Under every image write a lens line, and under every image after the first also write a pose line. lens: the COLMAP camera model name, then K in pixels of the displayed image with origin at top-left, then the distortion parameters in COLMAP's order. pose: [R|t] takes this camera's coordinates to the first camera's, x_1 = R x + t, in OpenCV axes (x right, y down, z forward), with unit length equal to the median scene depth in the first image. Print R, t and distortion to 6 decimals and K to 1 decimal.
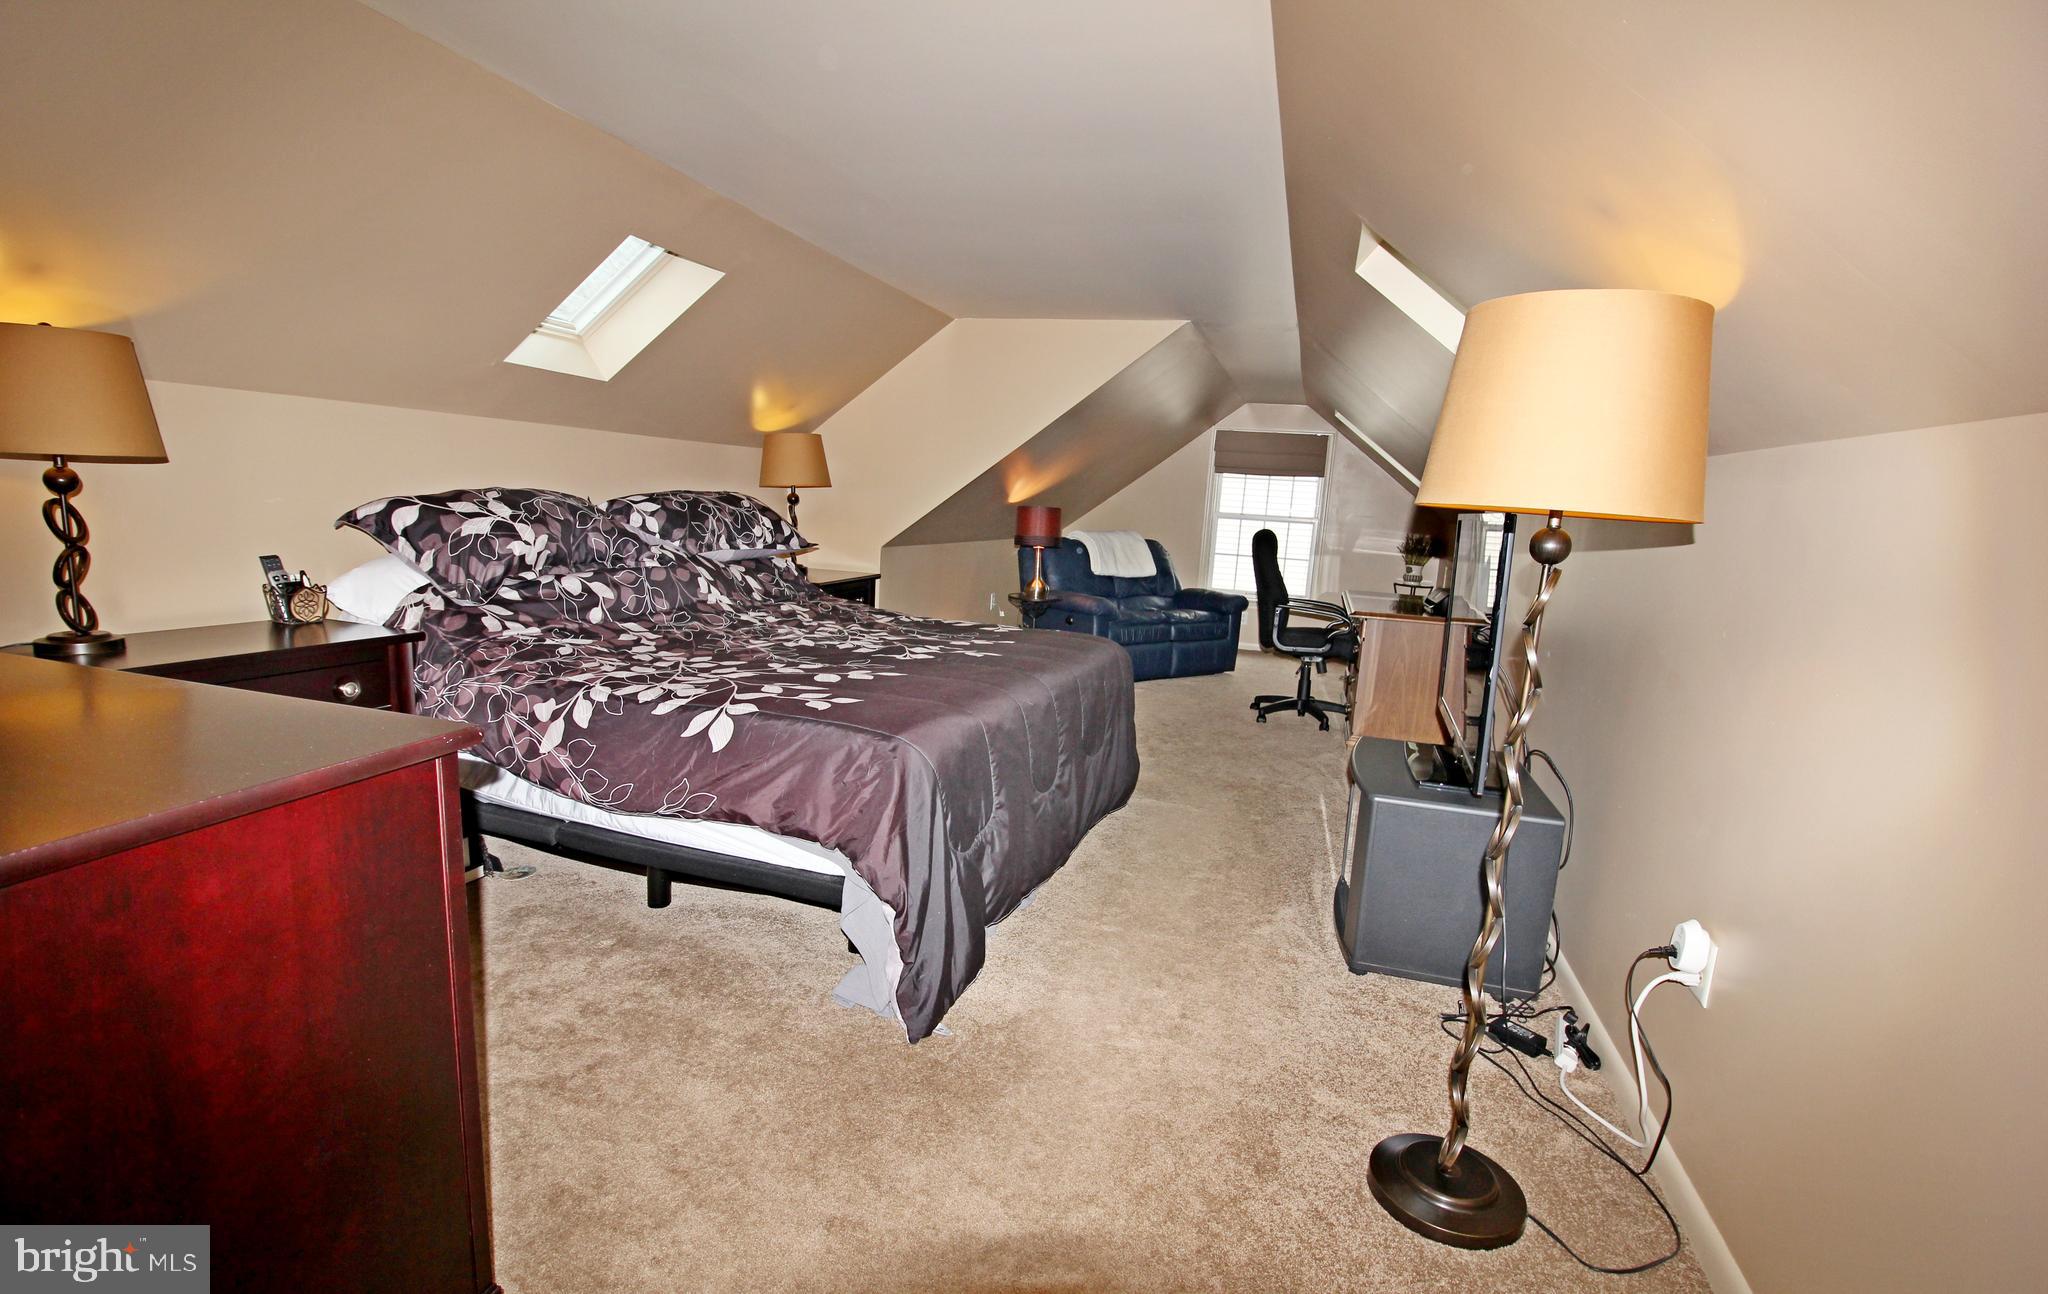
lens RADIAL K [[926.5, 0, 1020.1], [0, 926.5, 646.4], [0, 0, 1]] dist [0.000681, 0.000012]
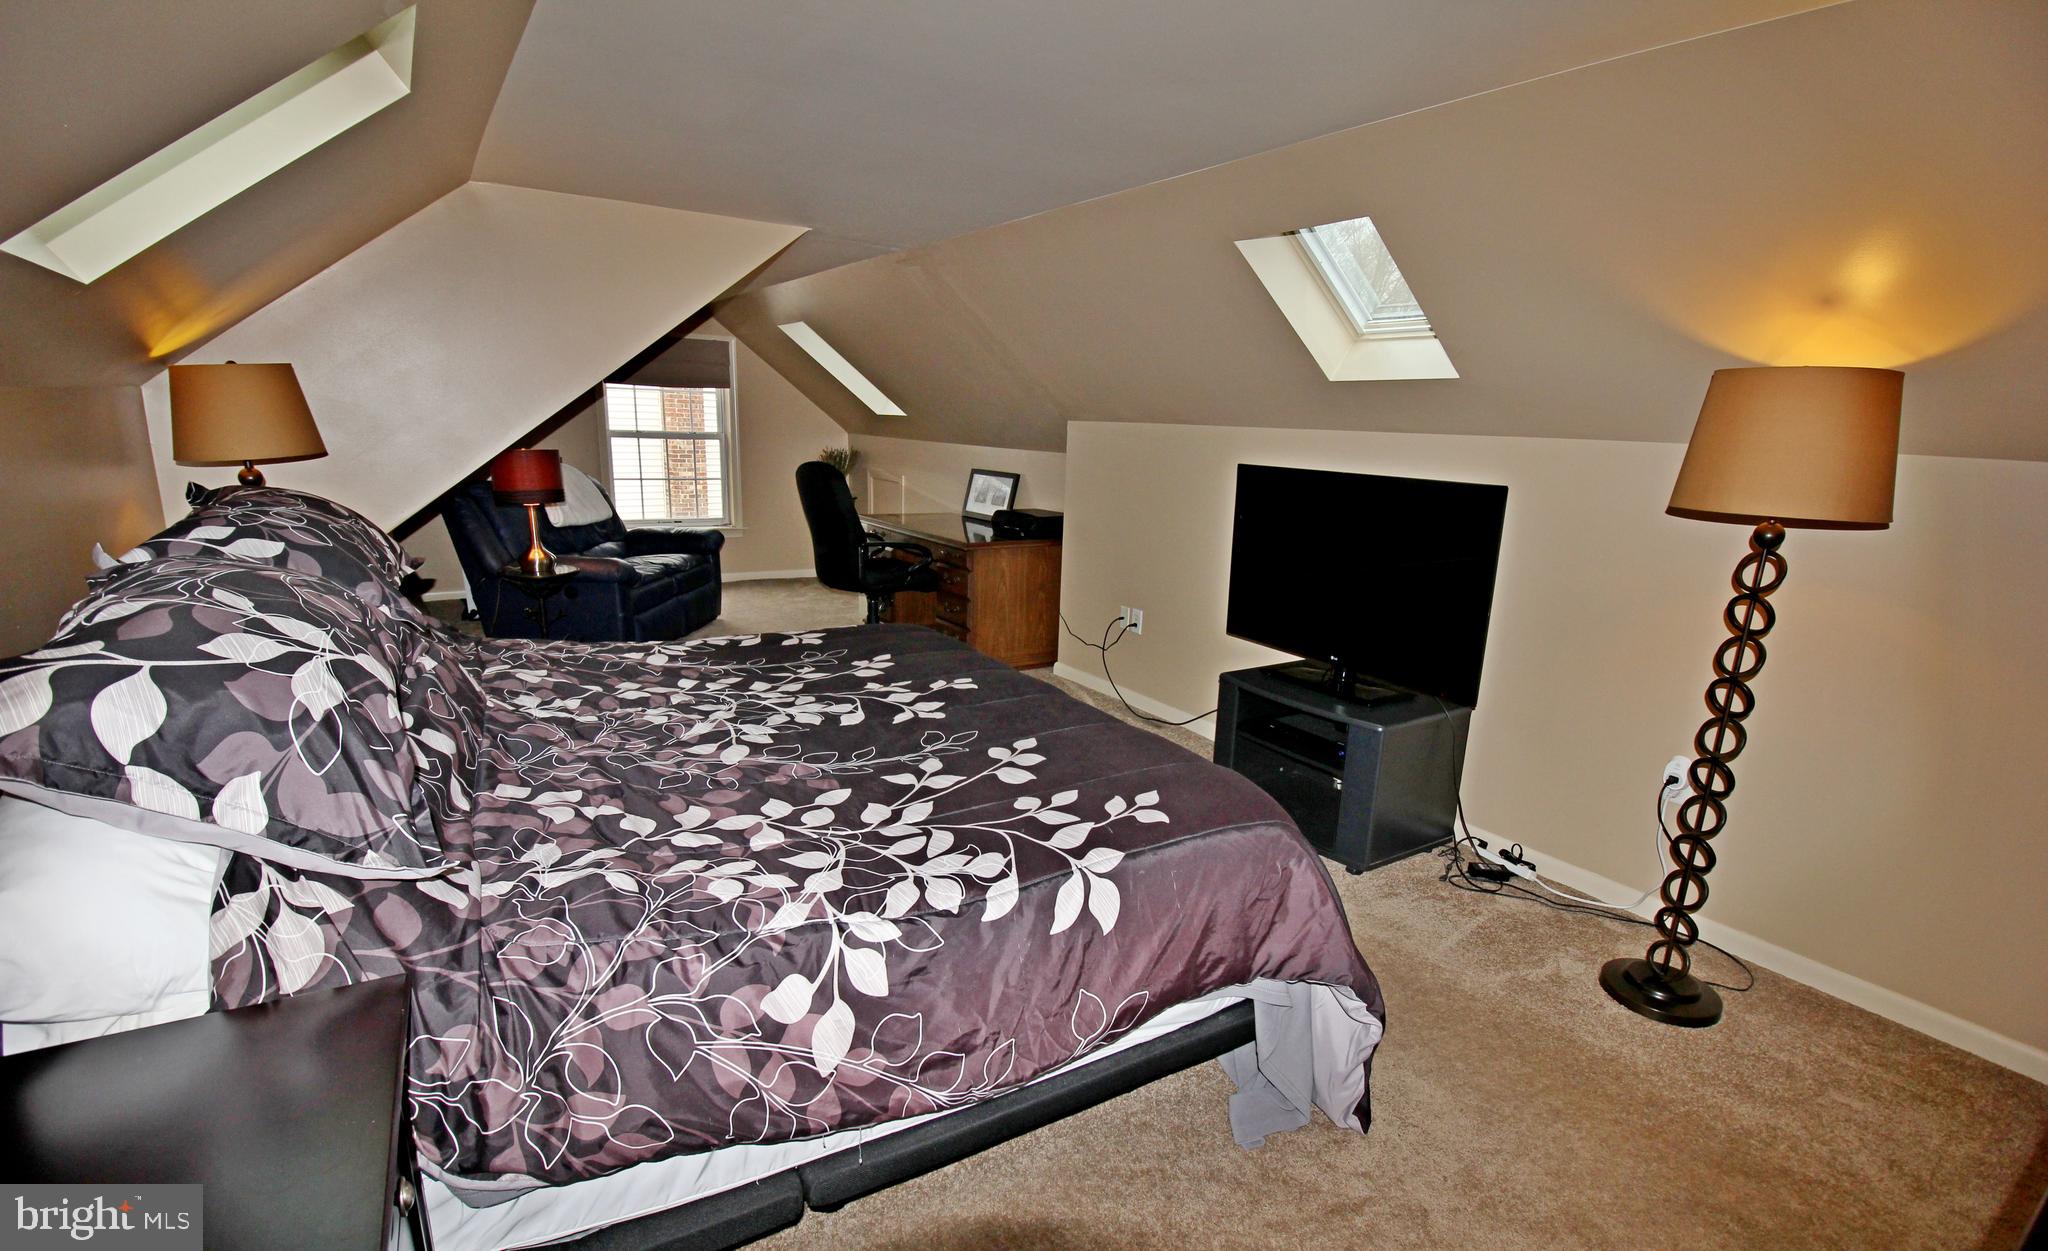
lens RADIAL K [[963.8, 0, 1025.4], [0, 963.8, 629.7], [0, 0, 1]] dist [-0.000863, 0.000019]
pose [[0.635721, -0.195892, 0.746649, -0.795537], [0.117964, 0.980557, 0.156822, -0.210040], [-0.762852, -0.011618, 0.646469, 0.541234]]
